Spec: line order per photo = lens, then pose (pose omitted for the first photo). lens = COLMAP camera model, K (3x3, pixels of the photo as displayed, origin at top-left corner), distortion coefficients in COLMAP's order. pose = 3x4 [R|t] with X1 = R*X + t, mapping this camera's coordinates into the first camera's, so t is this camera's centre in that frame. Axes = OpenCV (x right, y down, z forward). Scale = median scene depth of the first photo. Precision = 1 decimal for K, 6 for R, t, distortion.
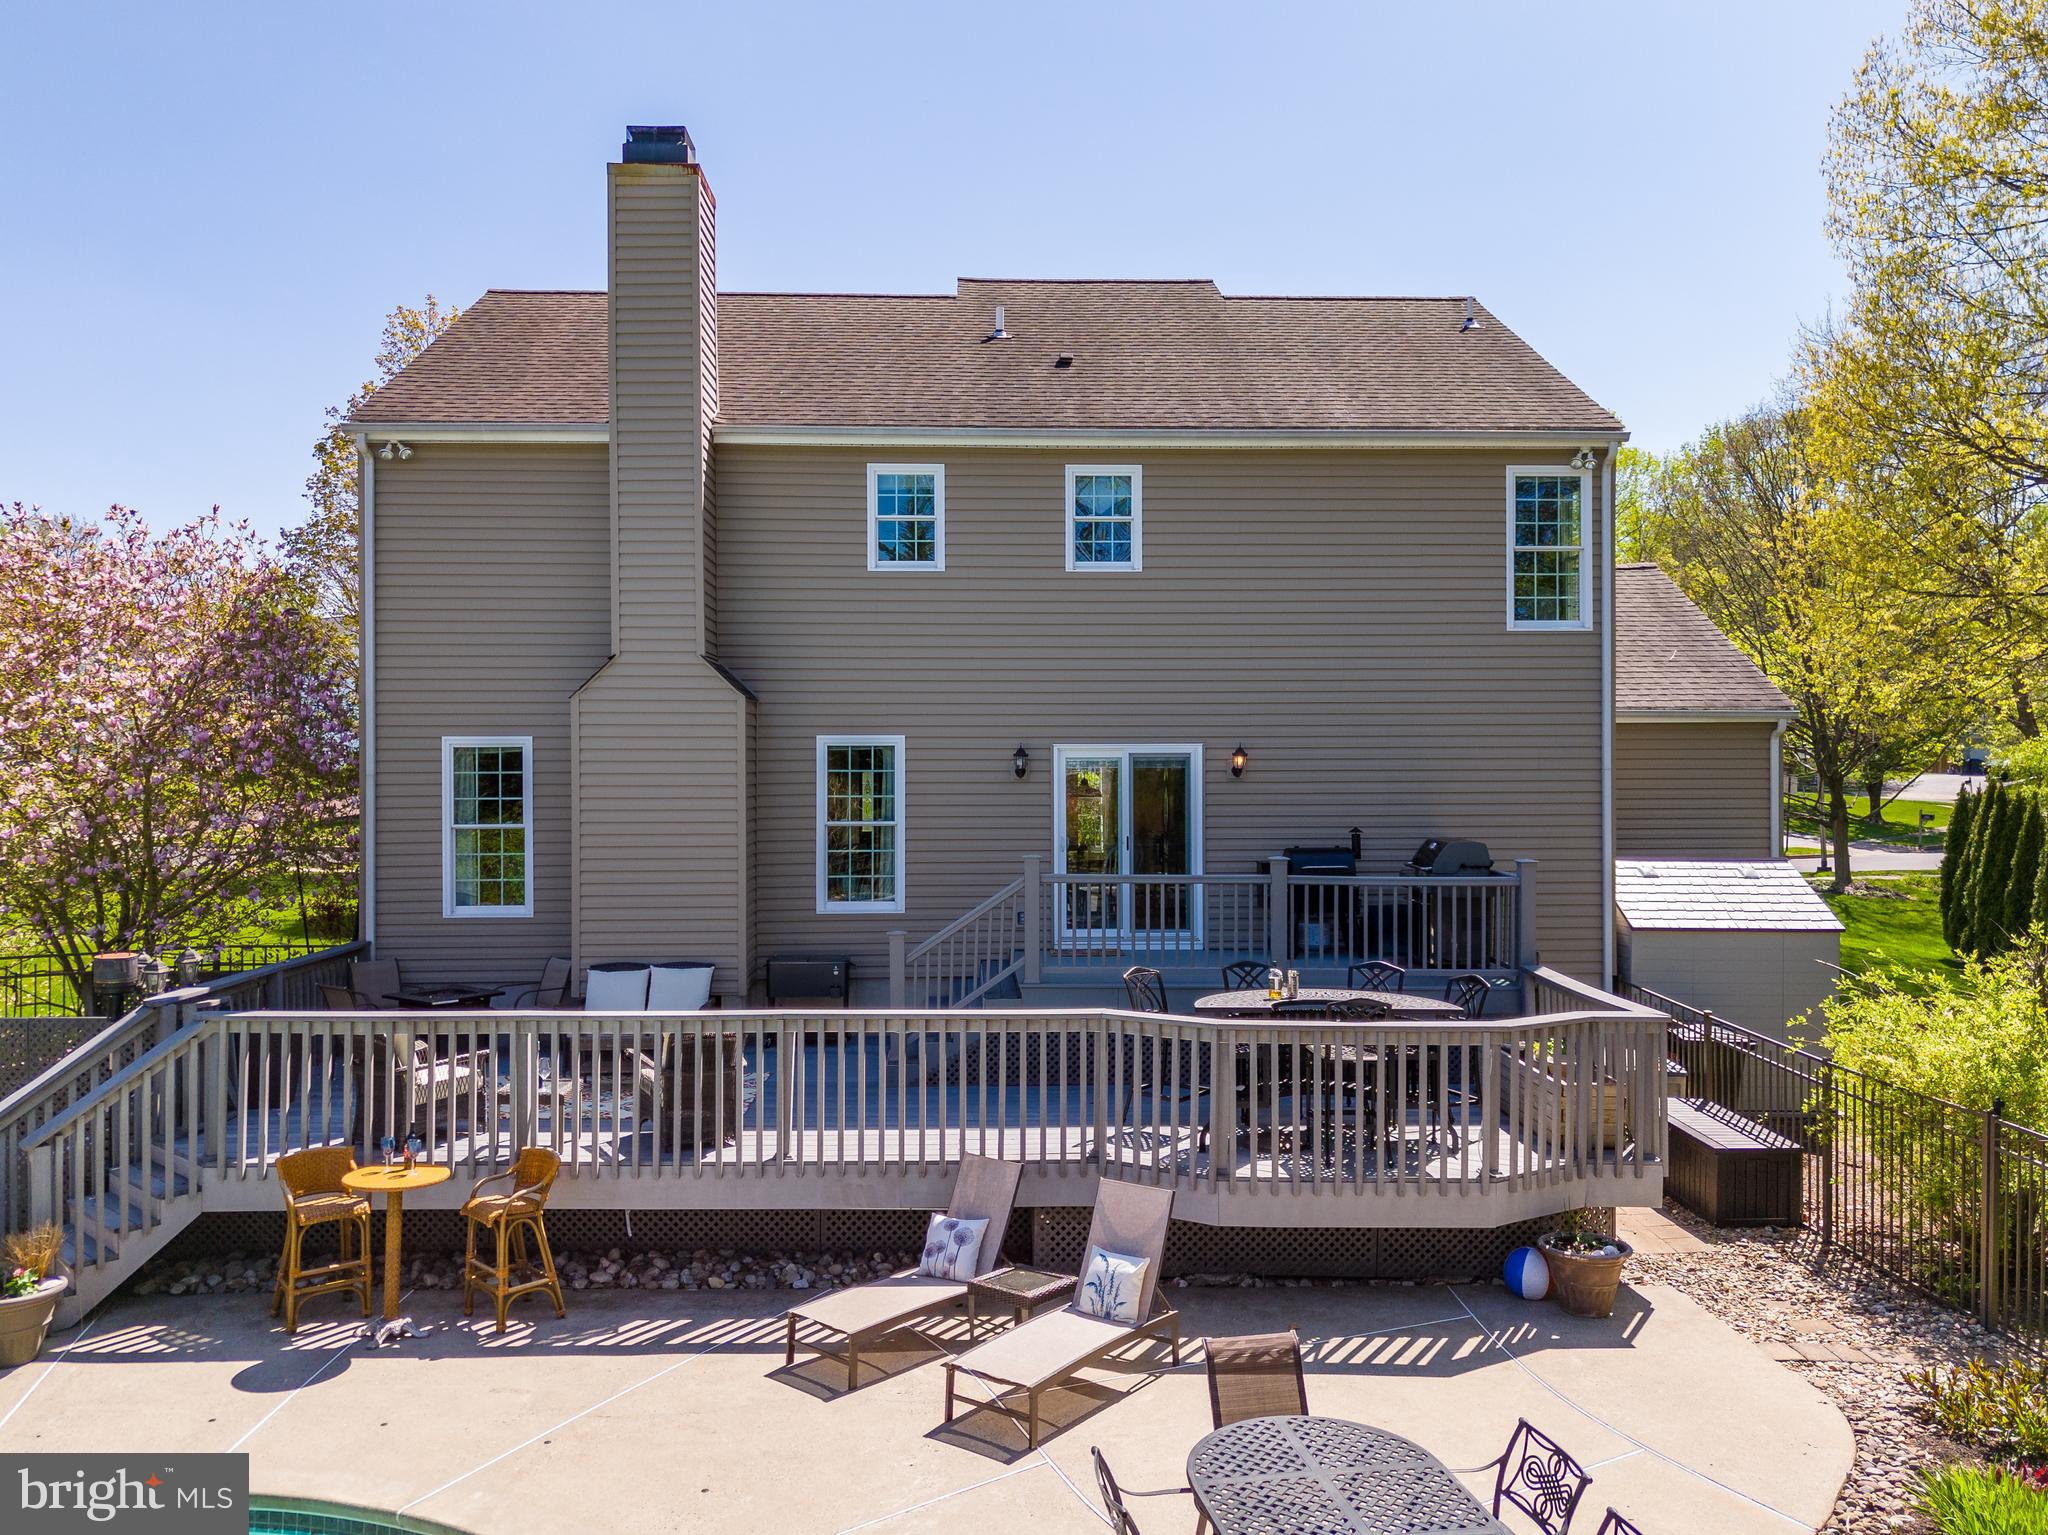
lens RADIAL K [[1536.7, 0, 1023.2], [0, 1536.7, 761.0], [0, 0, 1]] dist [0.050682, -0.063268]
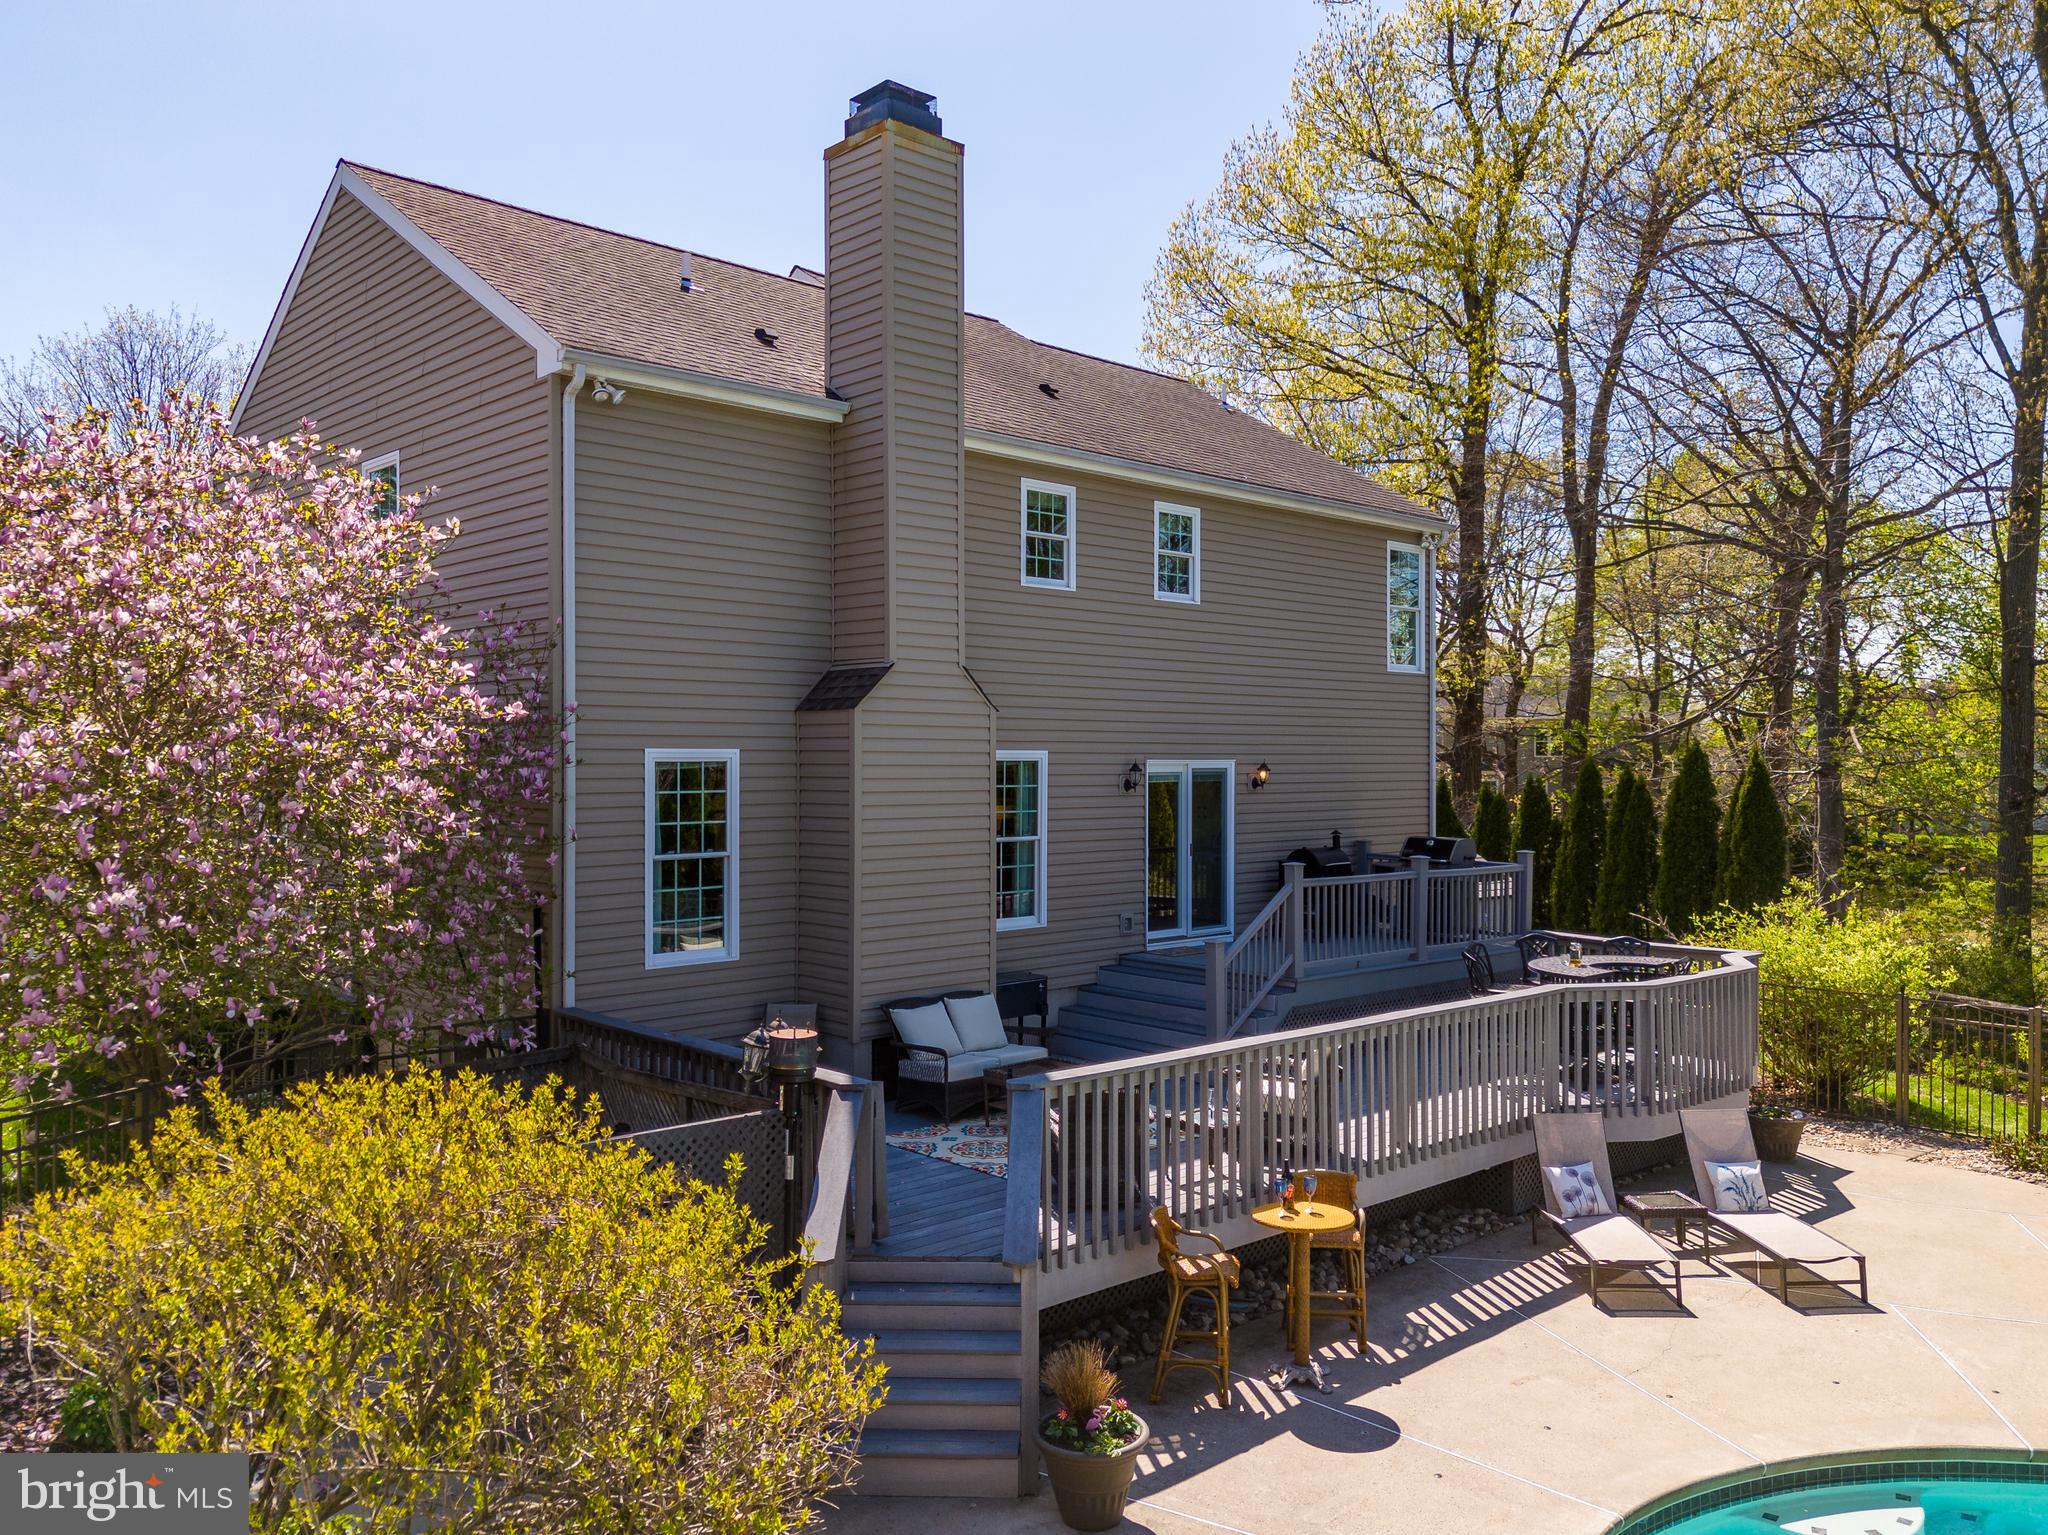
lens RADIAL K [[1536.7, 0, 1023.2], [0, 1536.7, 761.0], [0, 0, 1]] dist [0.050682, -0.063268]
pose [[0.755354, 0.002603, 0.655312, -0.757662], [-0.003063, 0.999995, -0.000441, -0.009433], [-0.655310, -0.001674, 0.755358, 0.249664]]
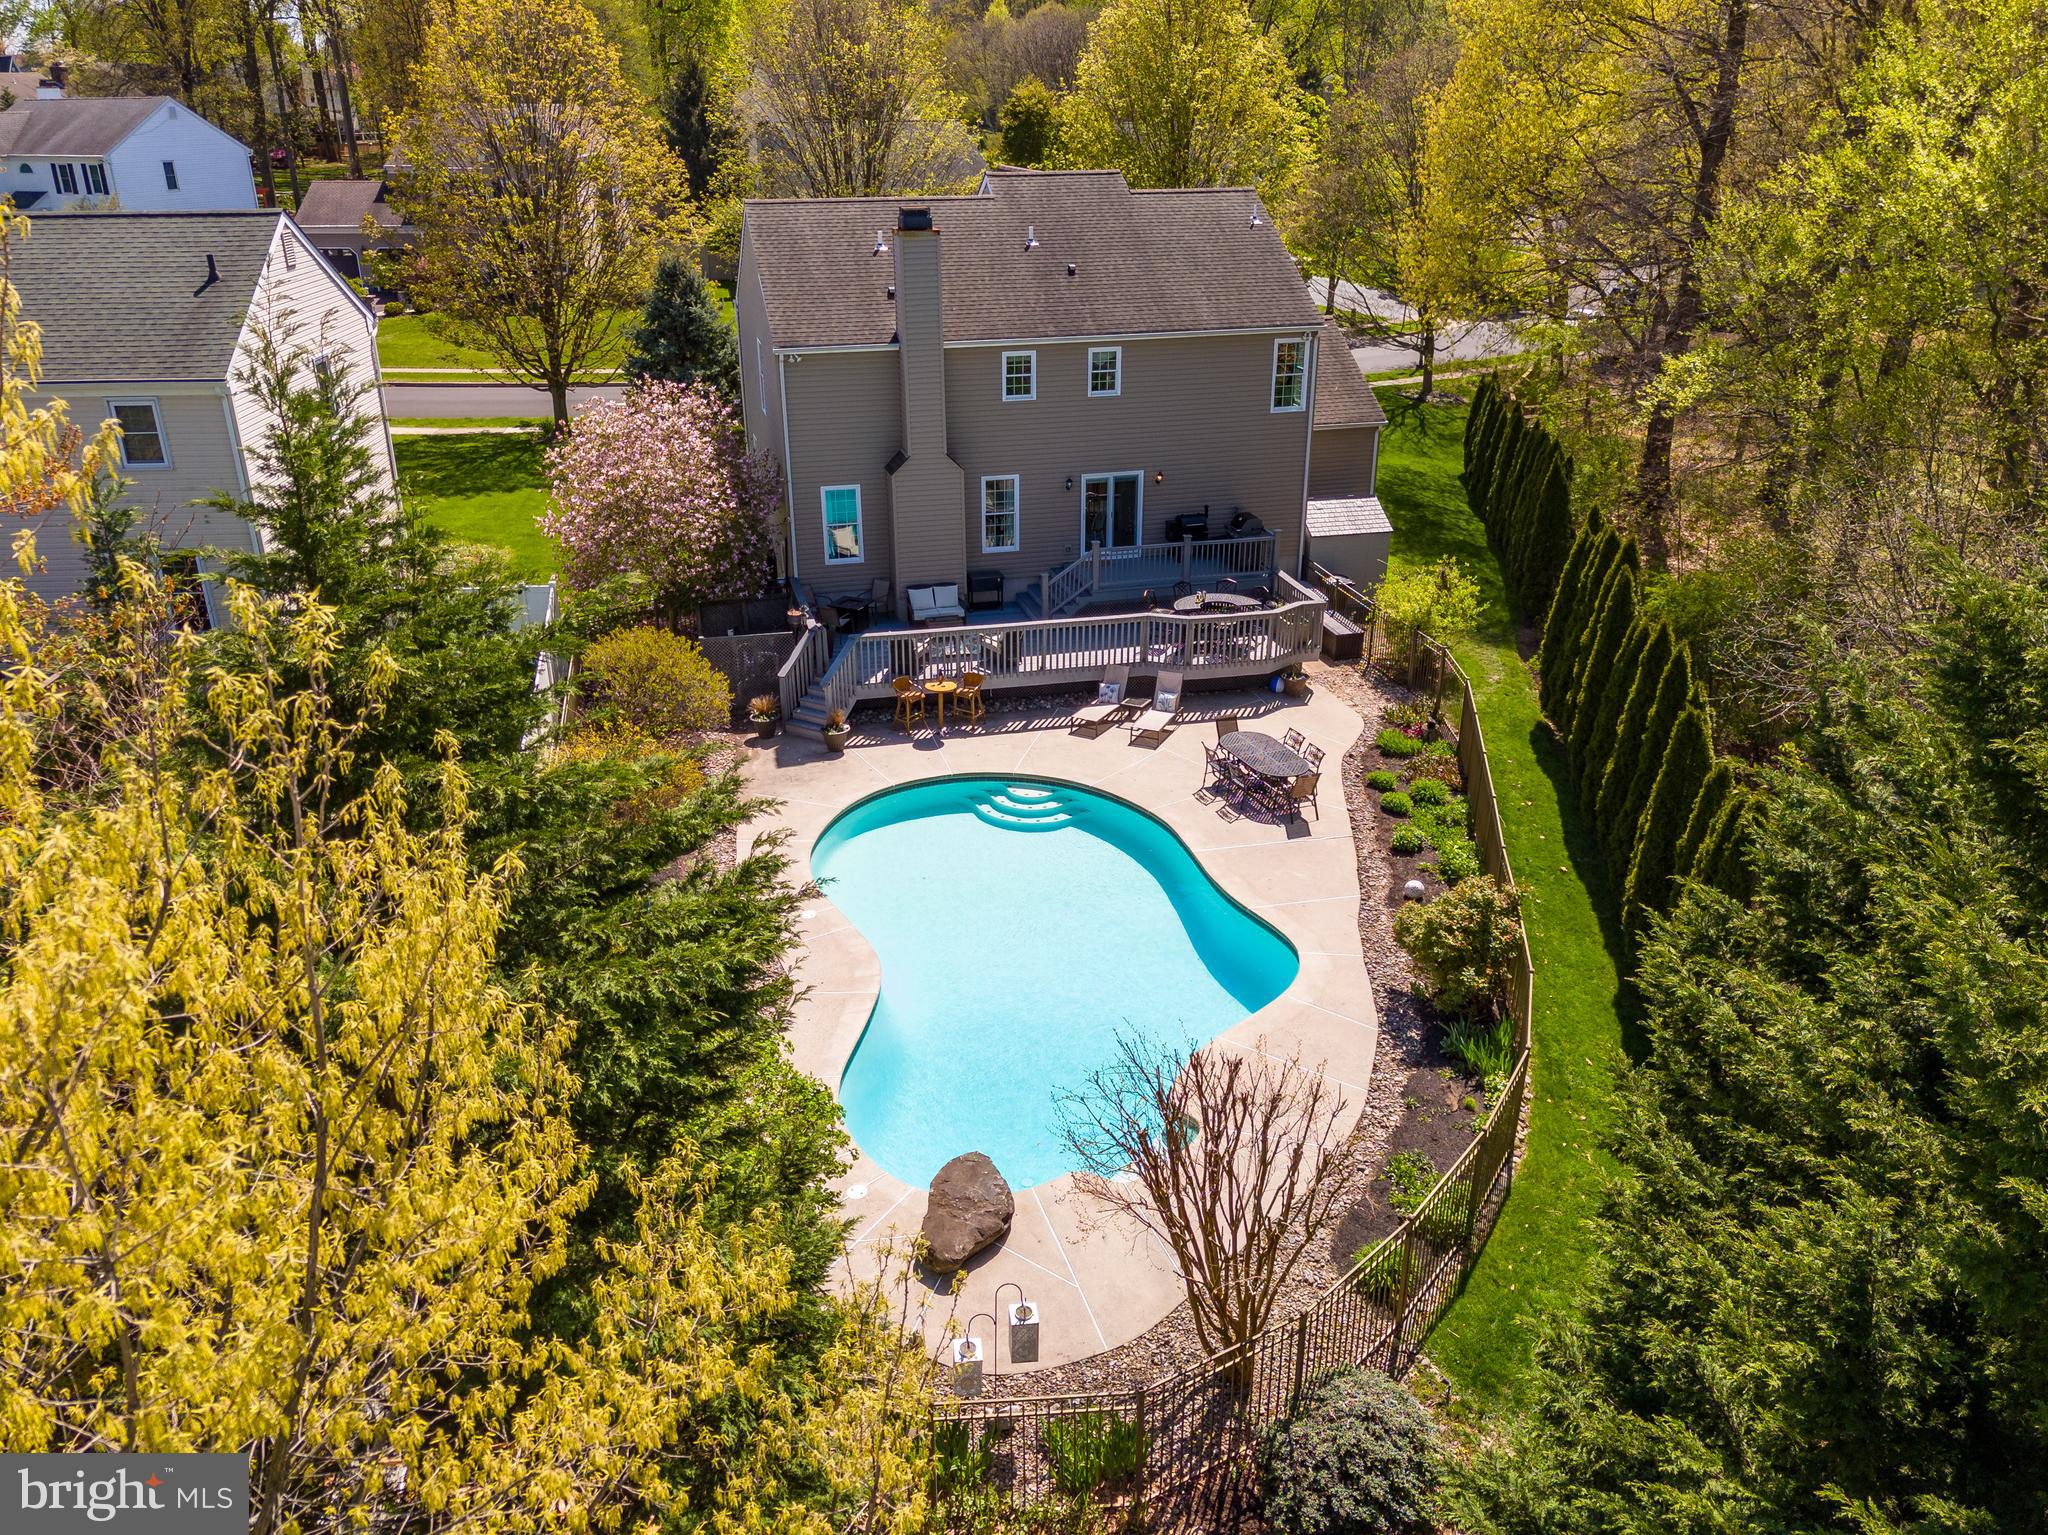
lens RADIAL K [[1496.1, 0, 1021.0], [0, 1496.1, 803.1], [0, 0, 1]] dist [-0.006768, -0.001100]
pose [[0.976586, -0.092531, 0.194212, -0.553750], [0.003277, 0.909065, 0.416641, -0.500519], [-0.215104, -0.406249, 0.888083, -1.172777]]
